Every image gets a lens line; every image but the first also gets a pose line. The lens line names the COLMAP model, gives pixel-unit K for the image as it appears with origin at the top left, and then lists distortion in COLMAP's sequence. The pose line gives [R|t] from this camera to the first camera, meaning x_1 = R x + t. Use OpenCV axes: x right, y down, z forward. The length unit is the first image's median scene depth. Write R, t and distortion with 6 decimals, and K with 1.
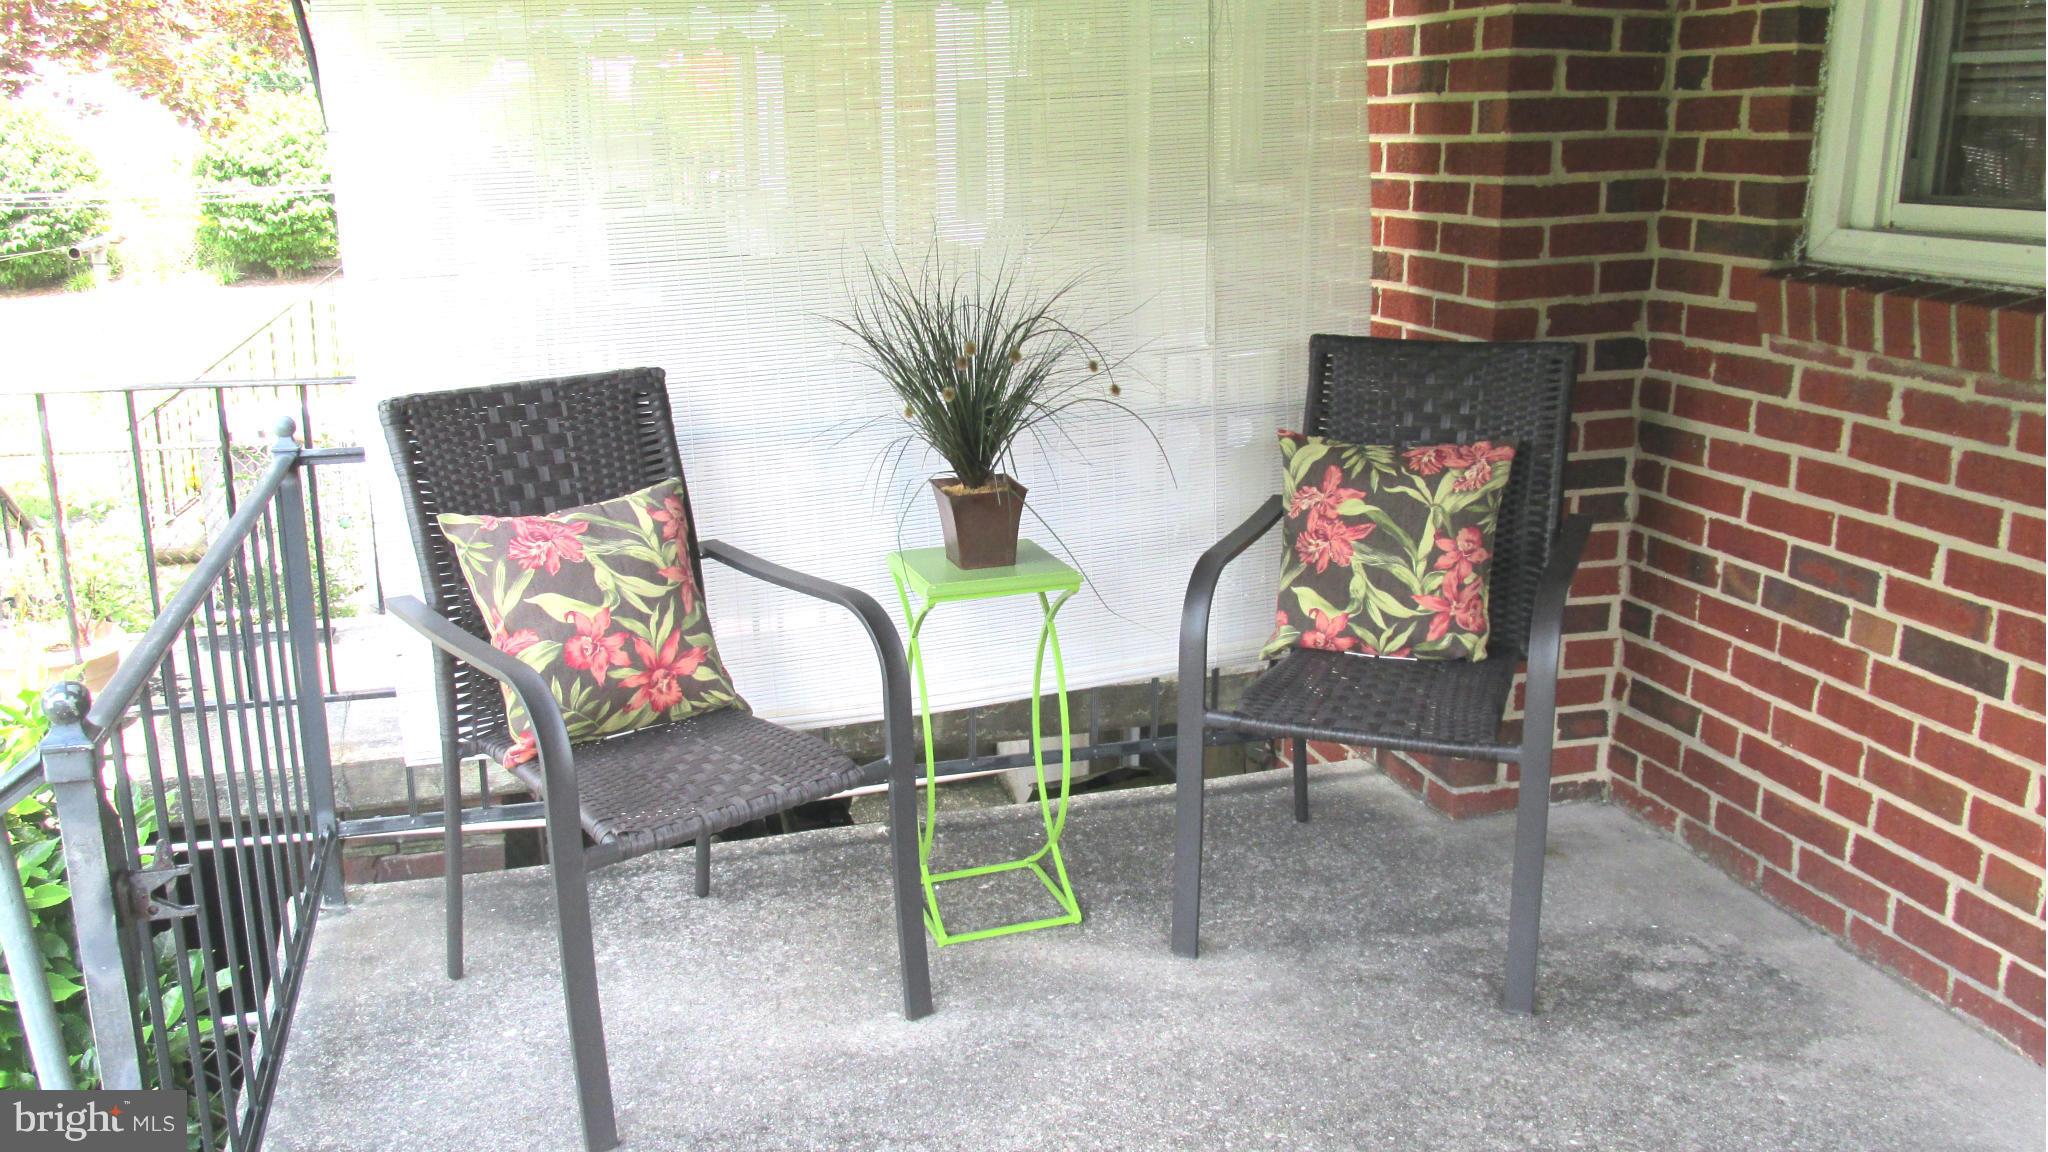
lens RADIAL K [[1709.2, 0, 1029.1], [0, 1709.2, 582.1], [0, 0, 1]] dist [-0.020010, 0.000369]
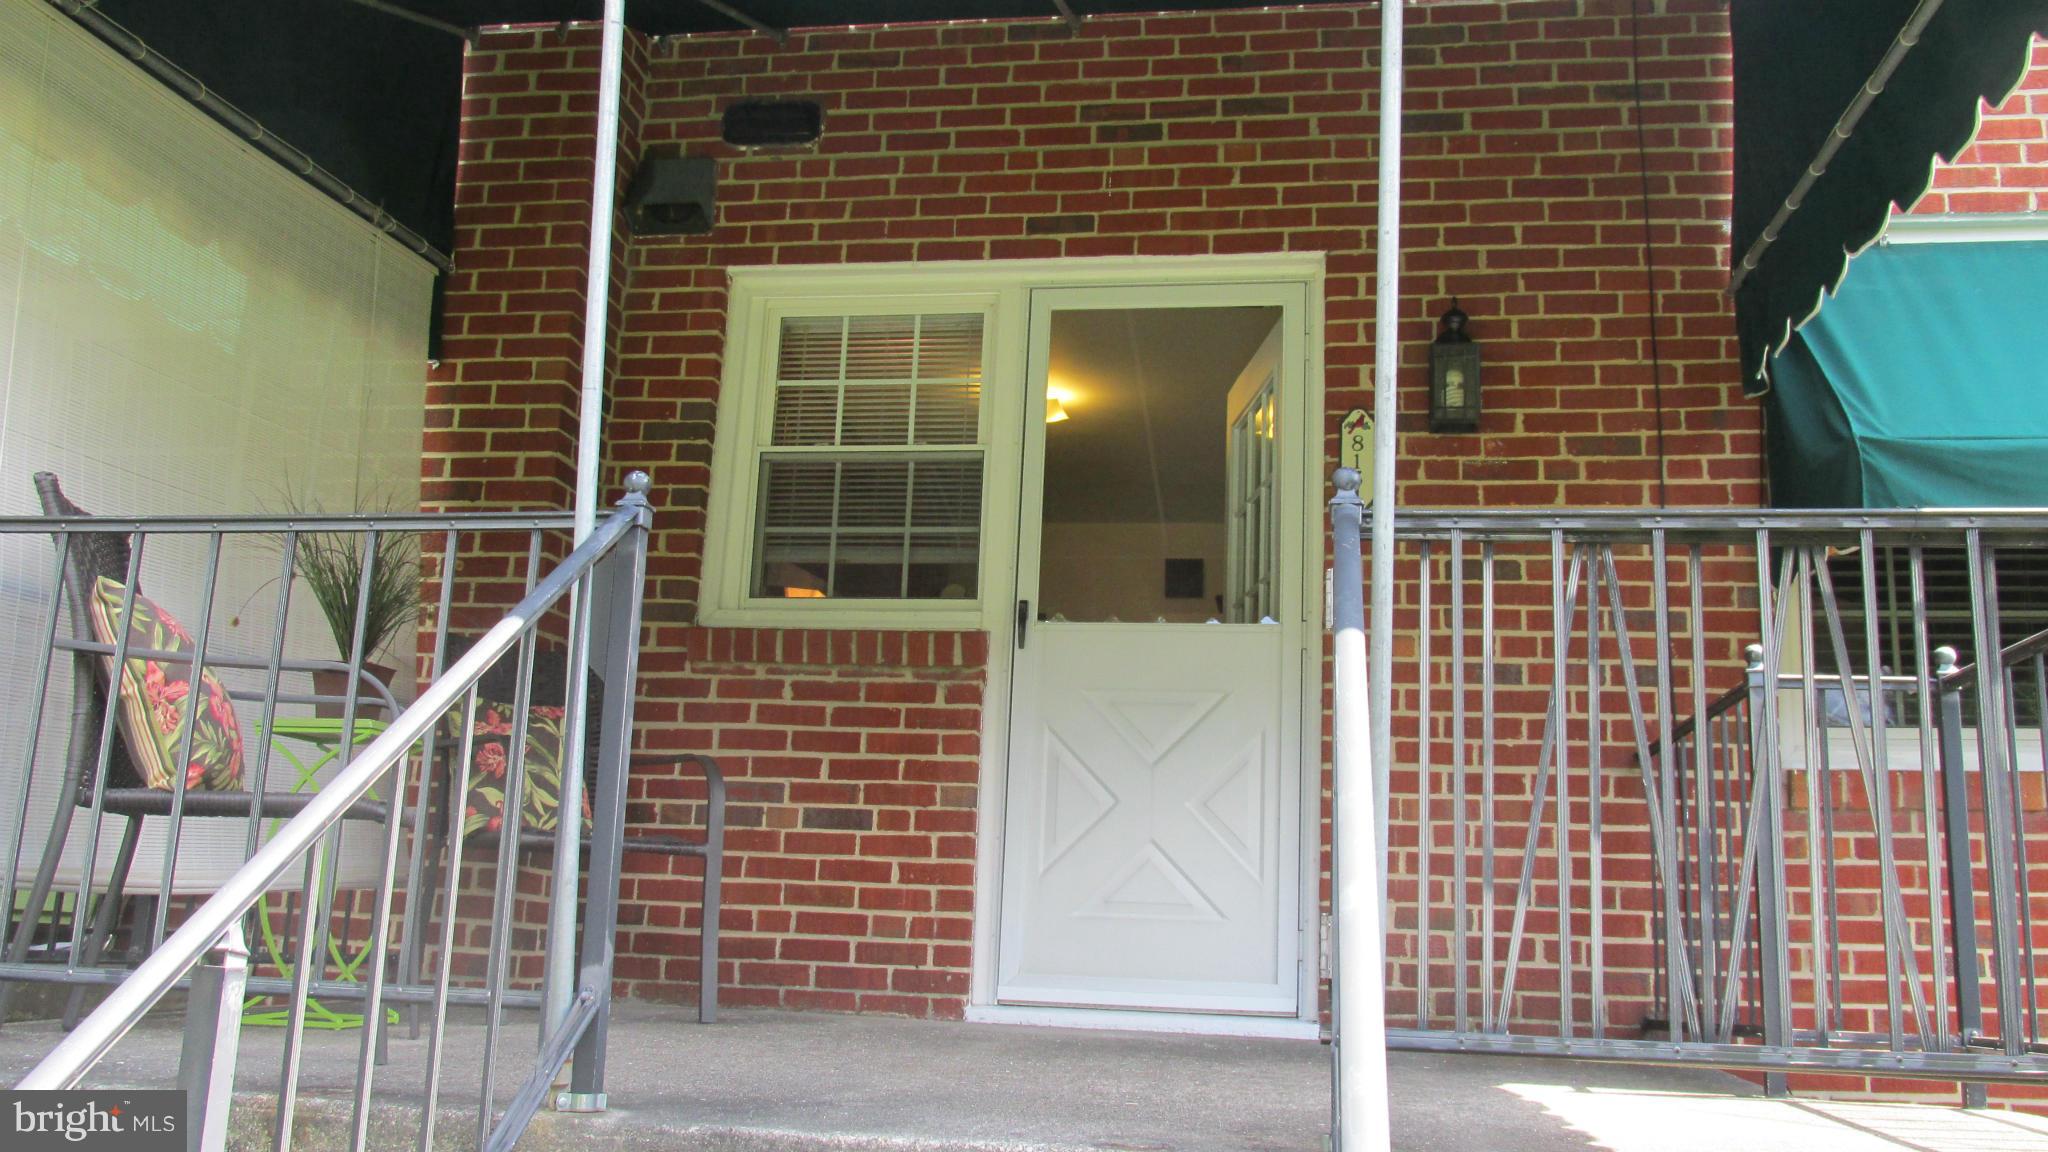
lens RADIAL K [[1709.2, 0, 1027.0], [0, 1709.2, 575.0], [0, 0, 1]] dist [-0.020010, 0.000369]
pose [[0.450503, 0.206855, 0.868481, -0.988448], [0.187911, 0.929025, -0.318750, 0.410128], [-0.872775, 0.306795, 0.379658, 0.023424]]
